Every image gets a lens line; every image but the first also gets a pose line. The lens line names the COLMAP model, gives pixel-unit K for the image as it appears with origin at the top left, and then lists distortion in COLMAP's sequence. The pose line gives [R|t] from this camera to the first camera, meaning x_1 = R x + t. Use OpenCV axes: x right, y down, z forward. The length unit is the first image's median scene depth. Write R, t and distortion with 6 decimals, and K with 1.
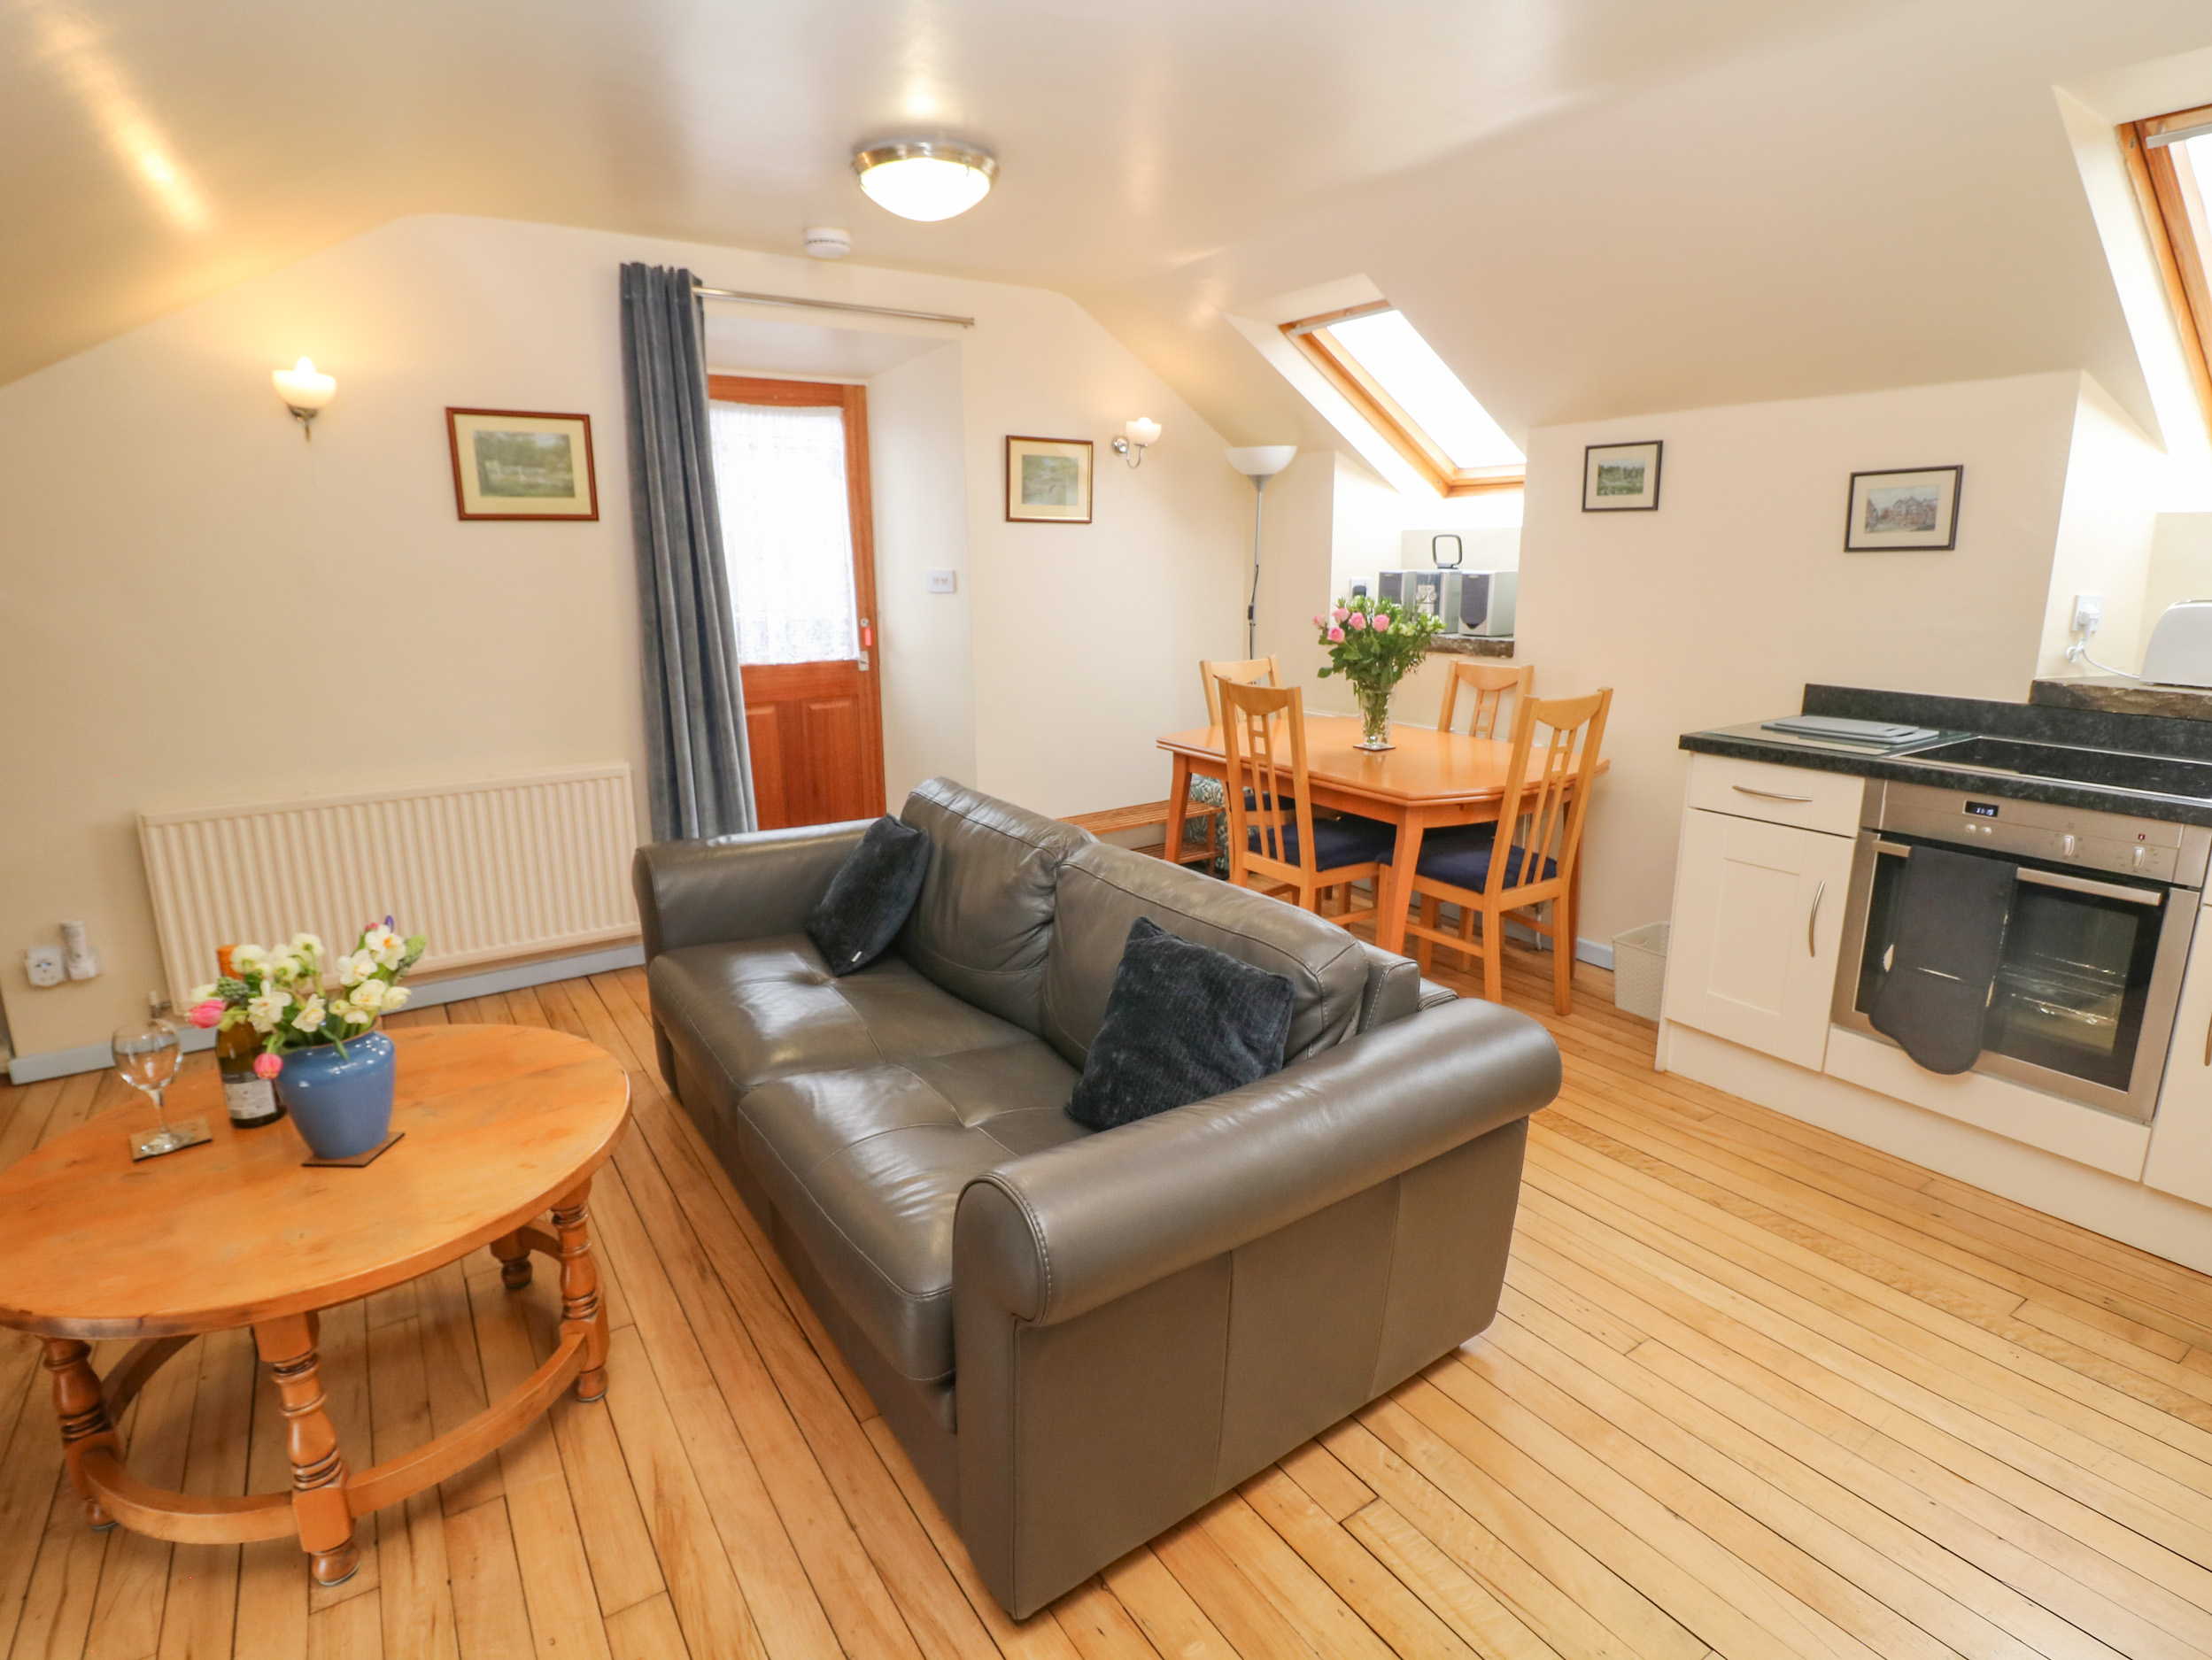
lens RADIAL K [[1157.3, 0, 1096.7], [0, 1157.3, 778.9], [0, 0, 1]] dist [0.003646, -0.019933]
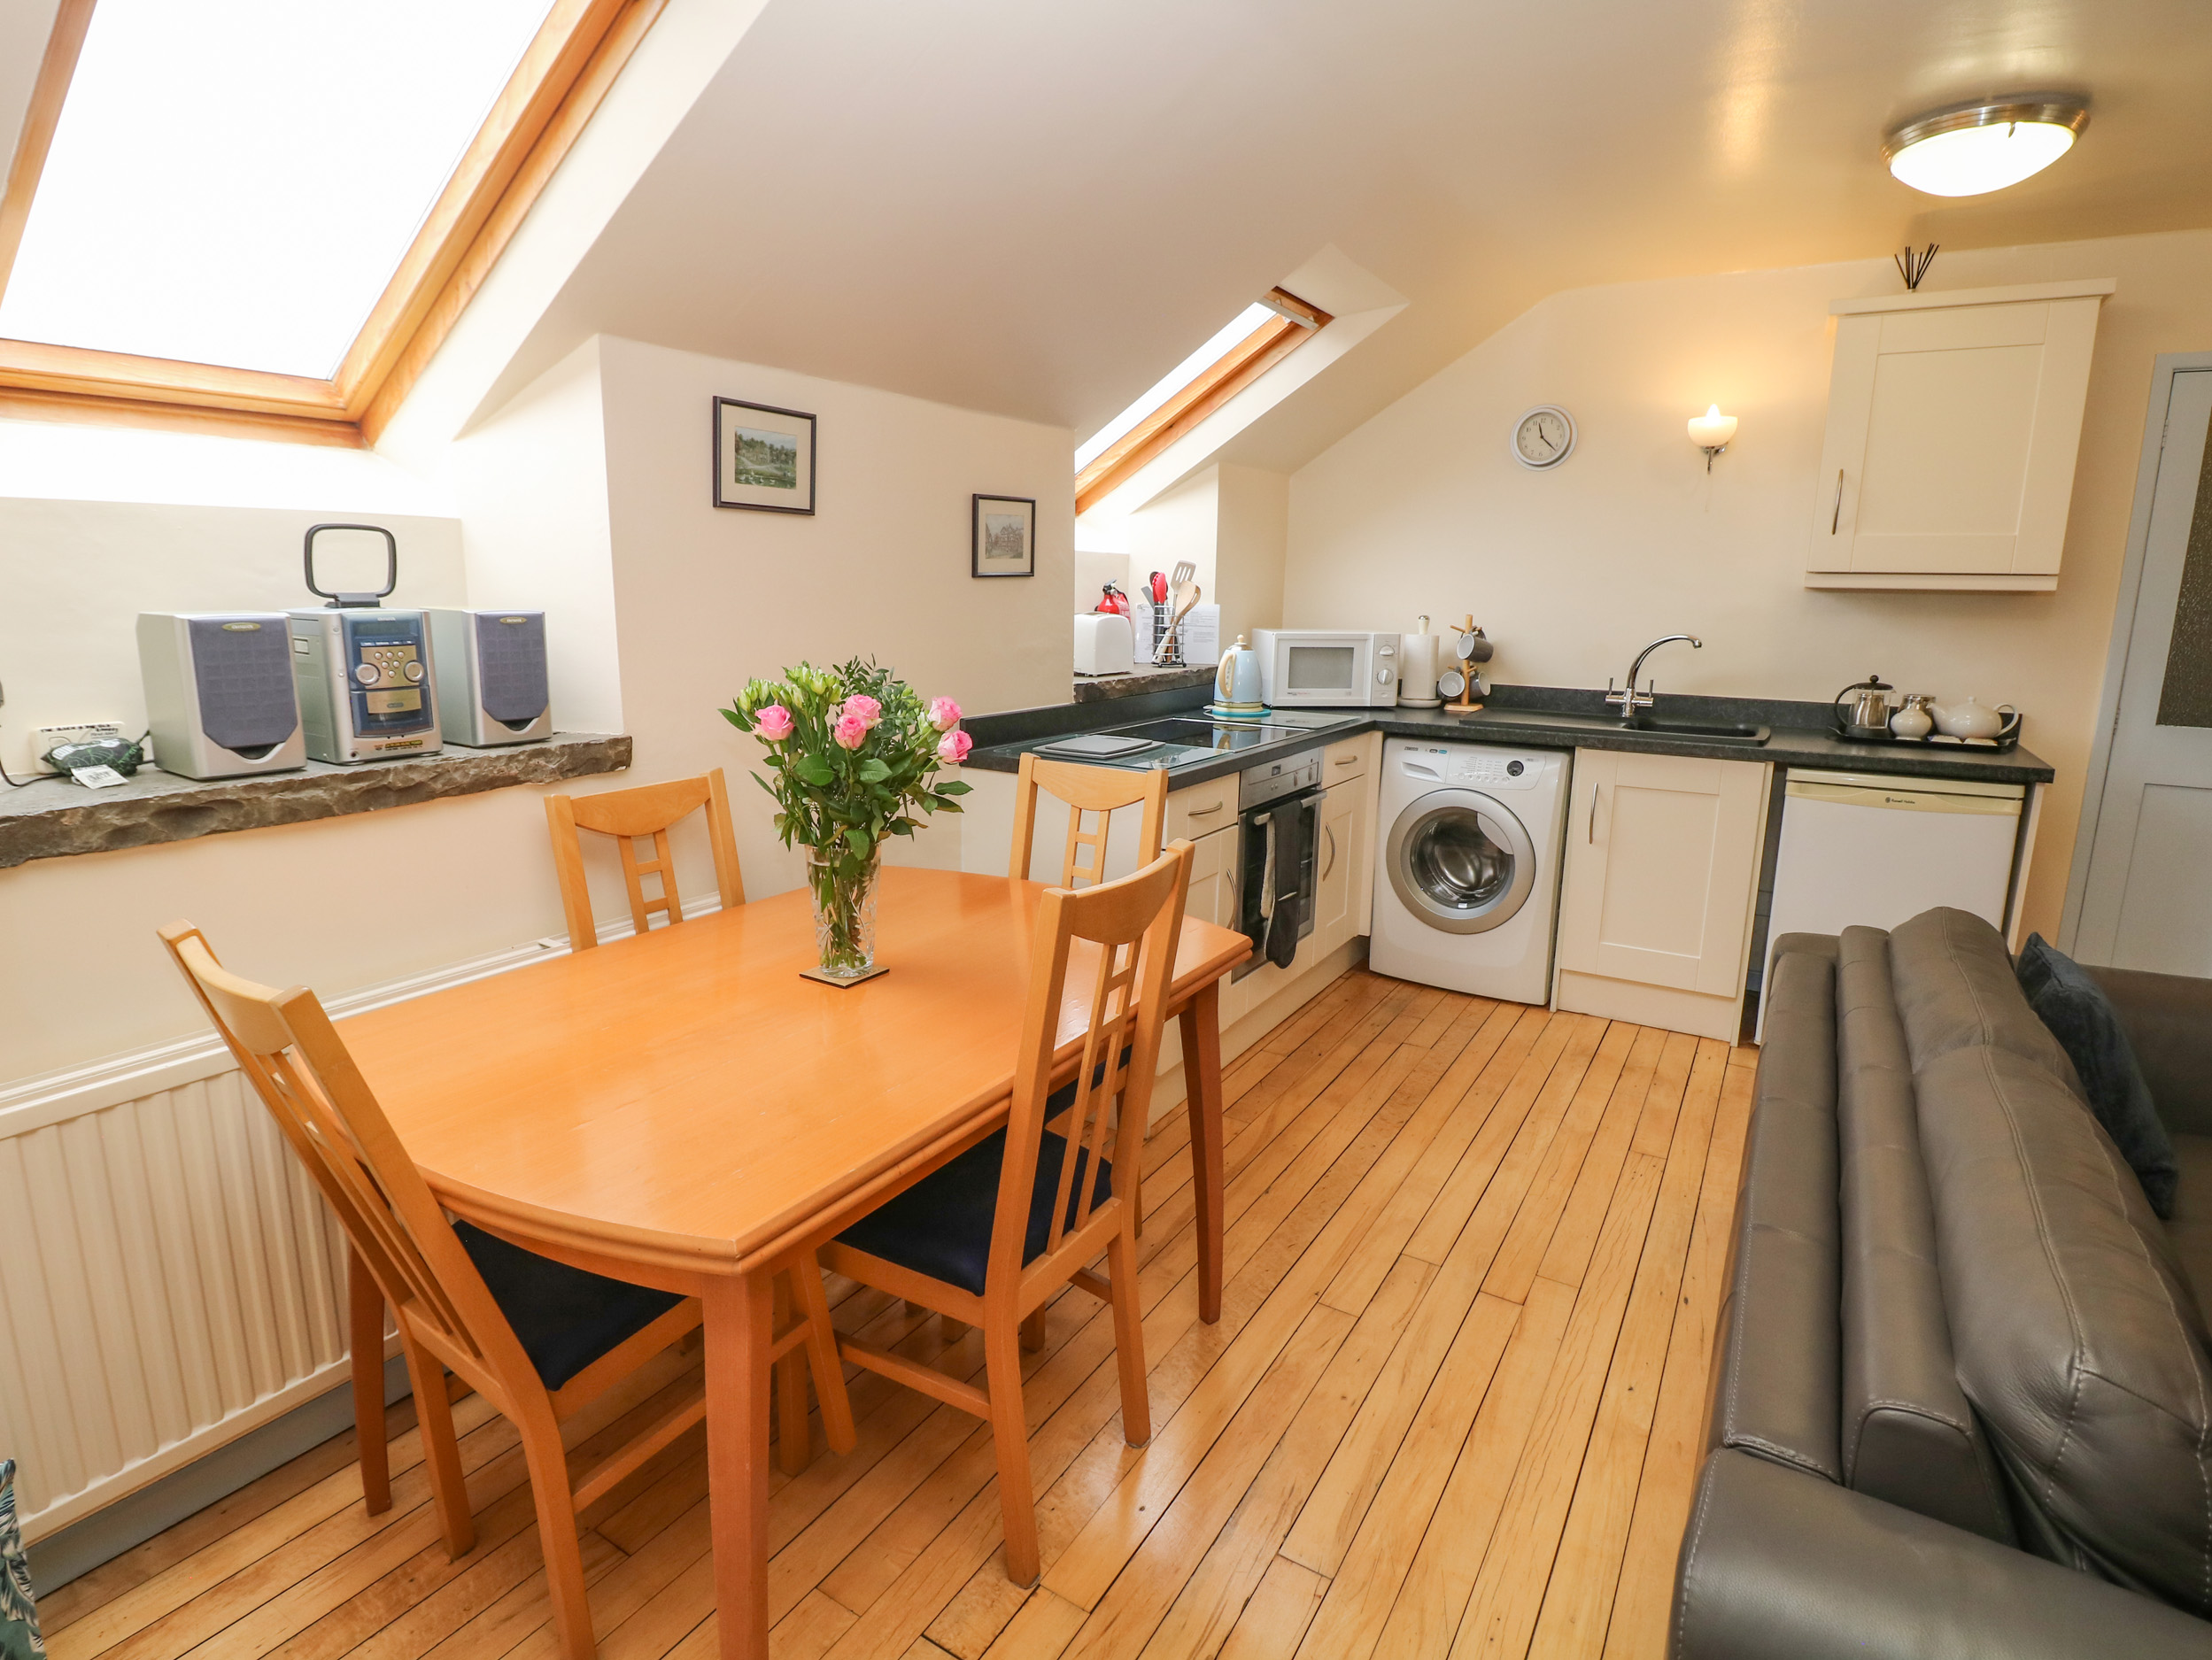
lens RADIAL K [[1176.6, 0, 1073.8], [0, 1176.6, 810.0], [0, 0, 1]] dist [0.013827, -0.023674]
pose [[-0.426077, -0.173586, 0.887877, -0.295515], [0.162504, 0.950772, 0.263866, -0.266015], [-0.889972, 0.256711, -0.376893, 1.387281]]
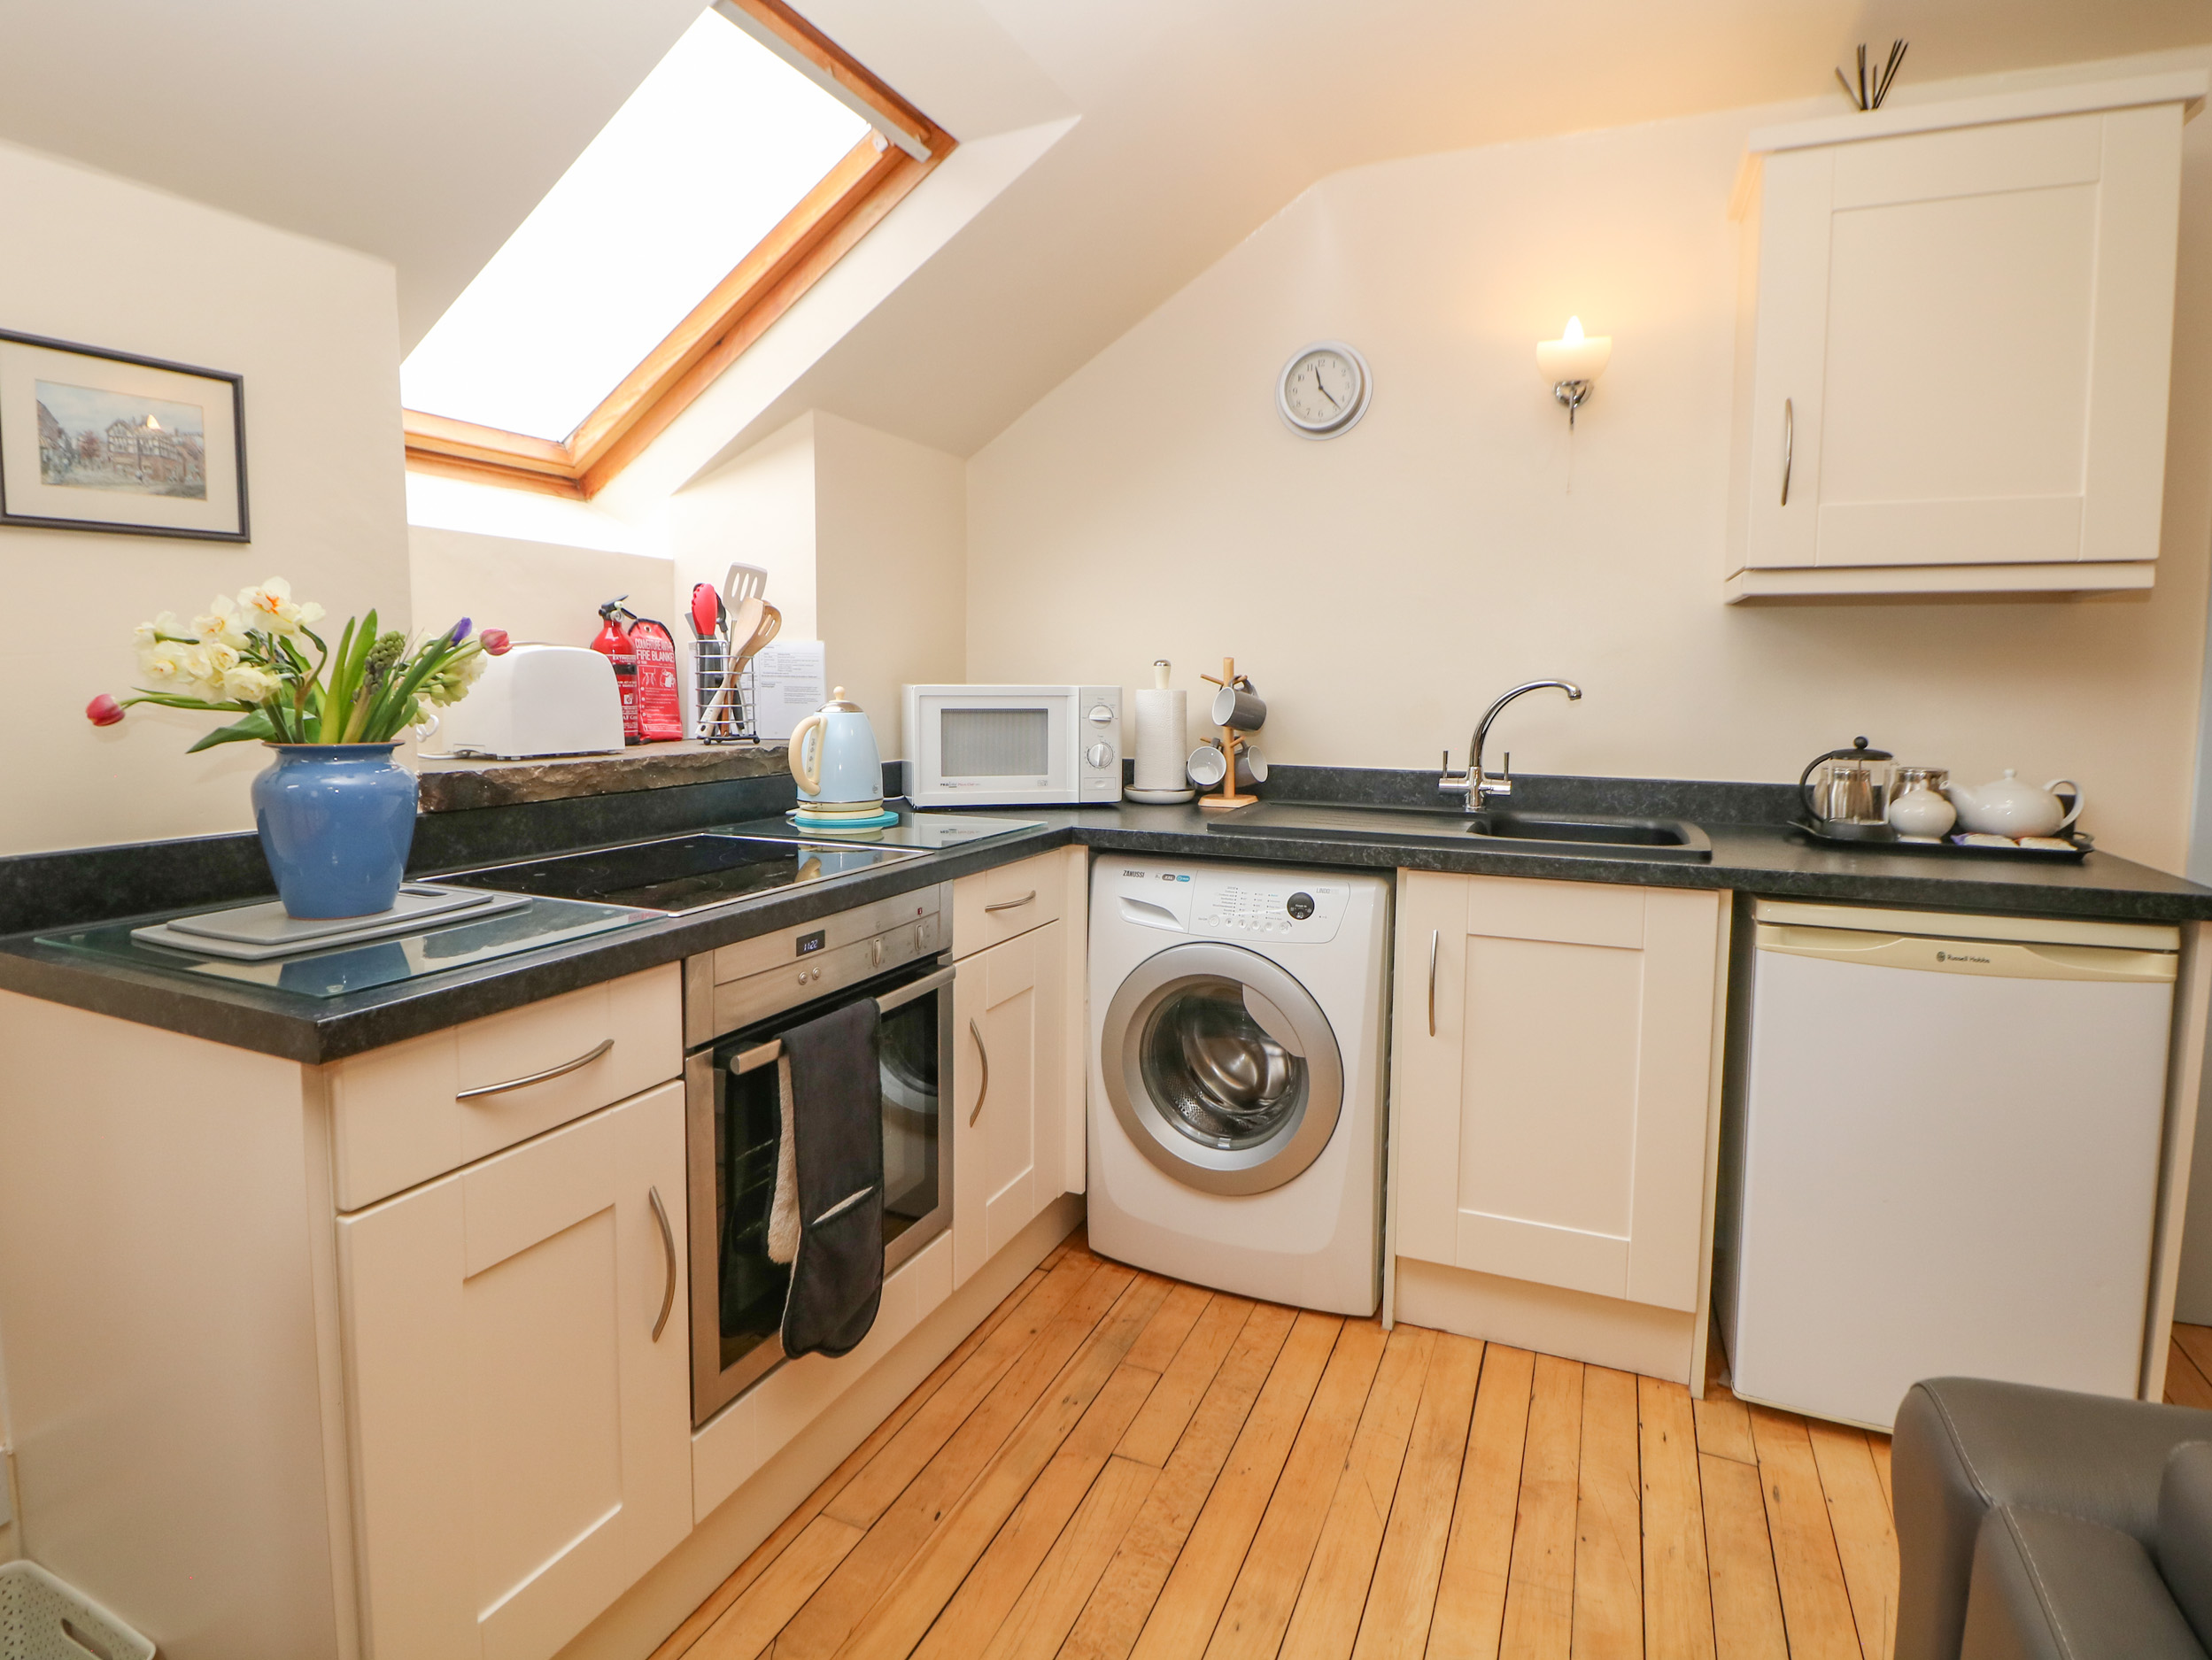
lens RADIAL K [[1157.3, 0, 1096.7], [0, 1157.3, 778.9], [0, 0, 1]] dist [0.003646, -0.019933]
pose [[-0.551870, -0.070194, 0.830971, 0.106991], [0.155213, 0.970394, 0.185052, -0.128903], [-0.819359, 0.231103, -0.524636, 0.944844]]
